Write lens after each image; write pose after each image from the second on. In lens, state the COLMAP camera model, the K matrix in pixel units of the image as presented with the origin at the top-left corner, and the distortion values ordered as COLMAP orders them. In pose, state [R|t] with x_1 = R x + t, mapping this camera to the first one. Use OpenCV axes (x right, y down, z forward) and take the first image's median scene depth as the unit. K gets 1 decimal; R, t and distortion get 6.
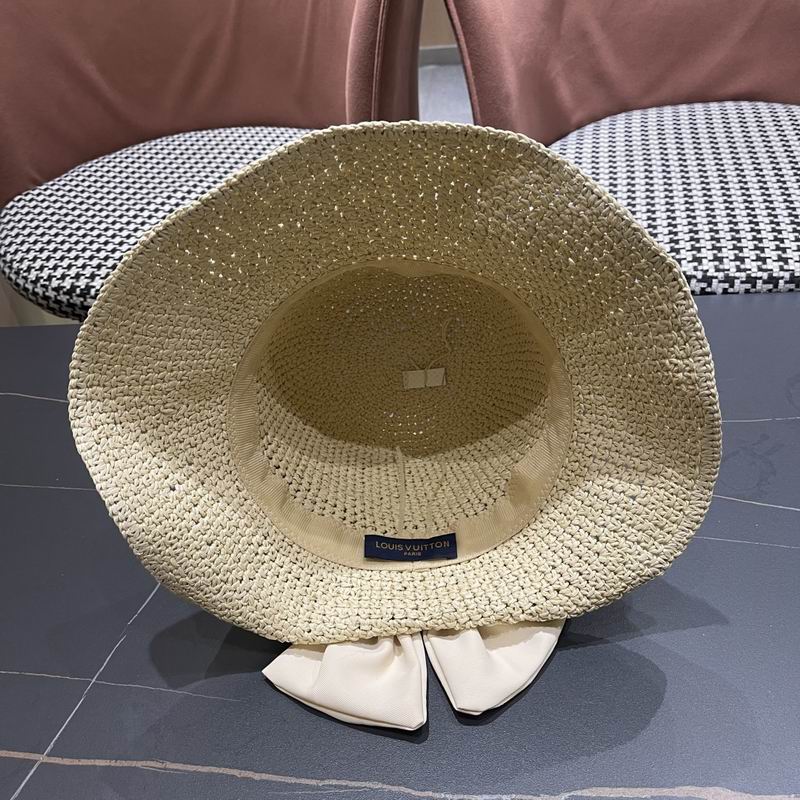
lens RADIAL K [[825.6, 0, 403.1], [0, 825.6, 407.5], [0, 0, 1]] dist [0.012224, 0.000000]
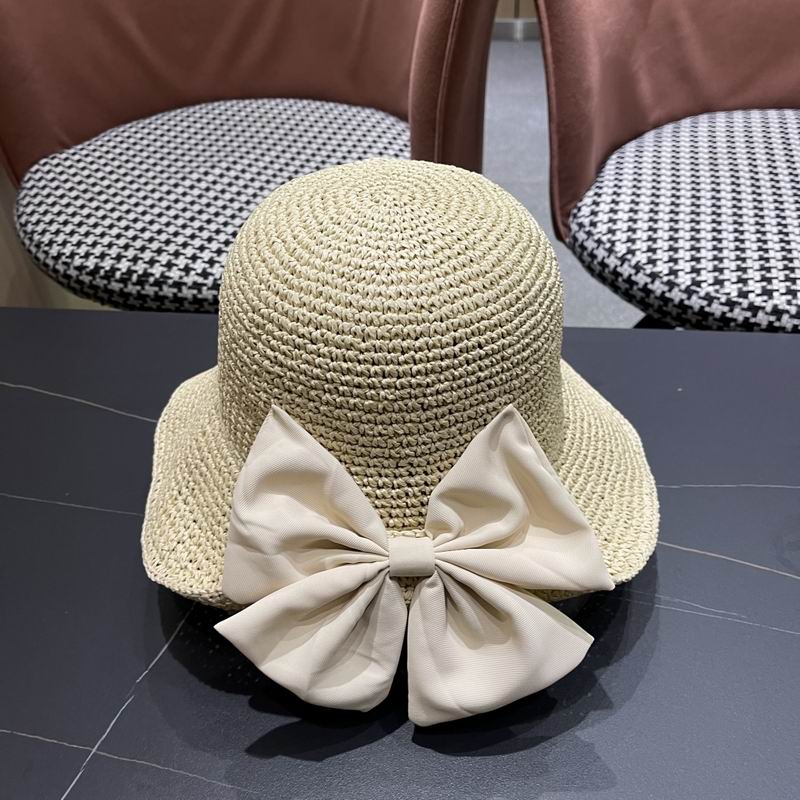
lens RADIAL K [[825.6, 0, 401.6], [0, 825.6, 413.9], [0, 0, 1]] dist [0.012224, 0.000000]
pose [[0.996978, 0.076433, -0.013922, -0.035171], [-0.075811, 0.996288, 0.040781, -0.044128], [0.016987, -0.039602, 0.999071, 0.079067]]
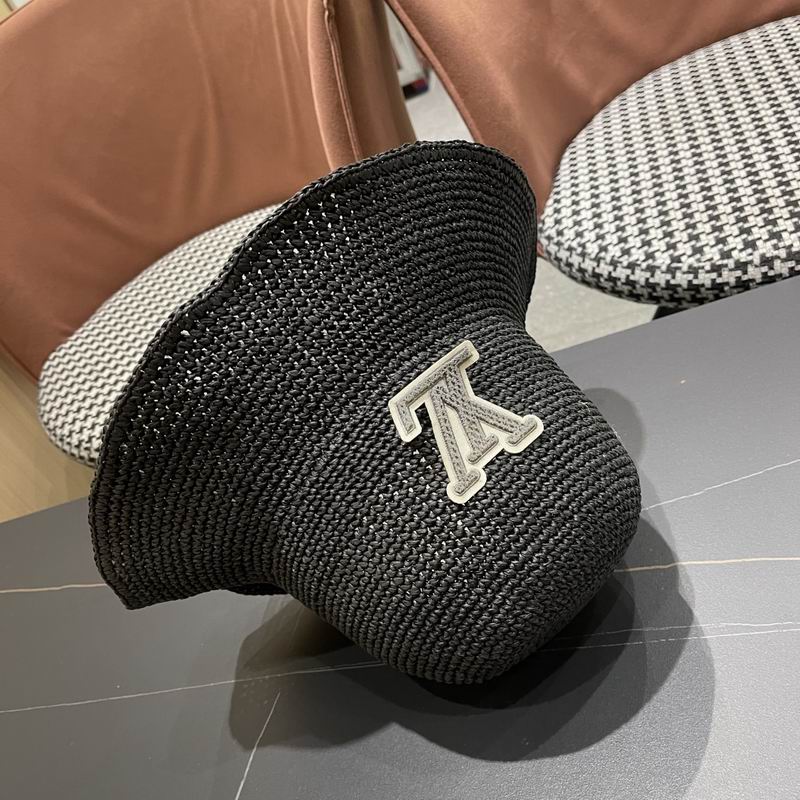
lens RADIAL K [[825.6, 0, 404.6], [0, 825.6, 409.9], [0, 0, 1]] dist [0.012224, 0.000000]
pose [[0.955261, -0.255897, -0.148301, 0.067474], [0.256743, 0.966382, -0.013742, -0.079078], [0.146832, -0.024948, 0.988847, 0.104536]]
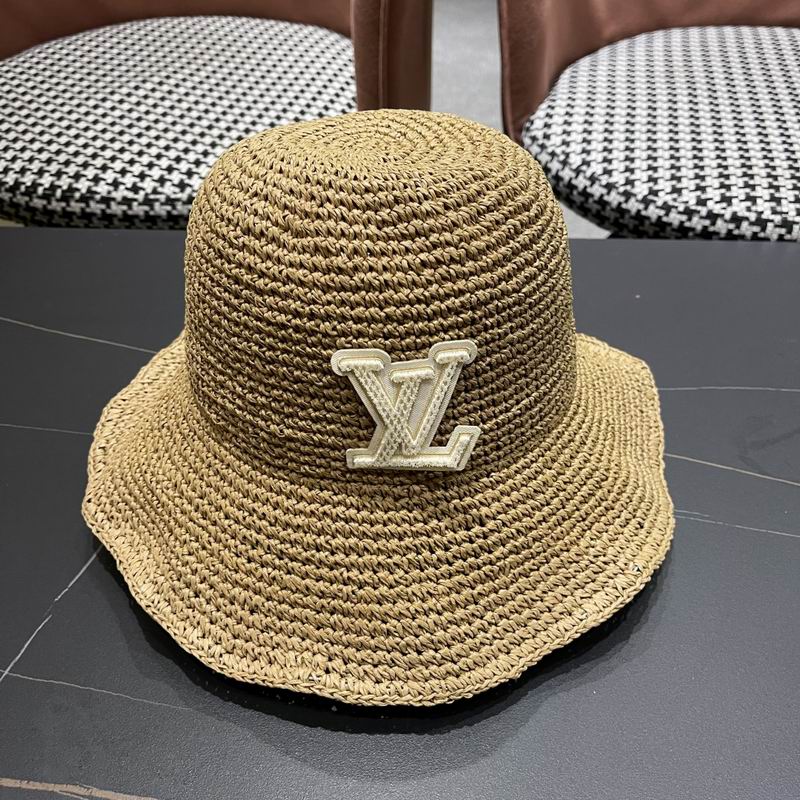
lens RADIAL K [[825.6, 0, 401.2], [0, 825.6, 406.8], [0, 0, 1]] dist [0.012224, 0.000000]
pose [[0.997552, 0.059182, 0.037247, -0.022508], [-0.061650, 0.995708, 0.069032, -0.000285], [-0.033002, -0.071159, 0.996919, 0.115559]]
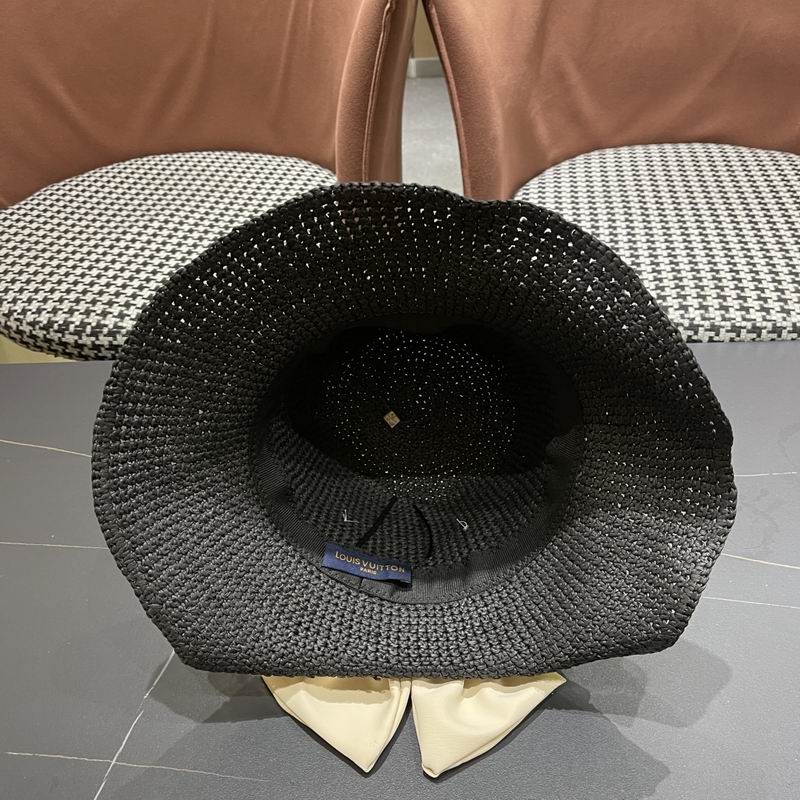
lens RADIAL K [[825.6, 0, 398.2], [0, 825.6, 401.2], [0, 0, 1]] dist [0.012224, 0.000000]
pose [[0.996916, 0.005057, 0.078310, -0.064680], [-0.004504, 0.999964, -0.007244, -0.045041], [-0.078344, 0.006869, 0.996903, 0.005142]]
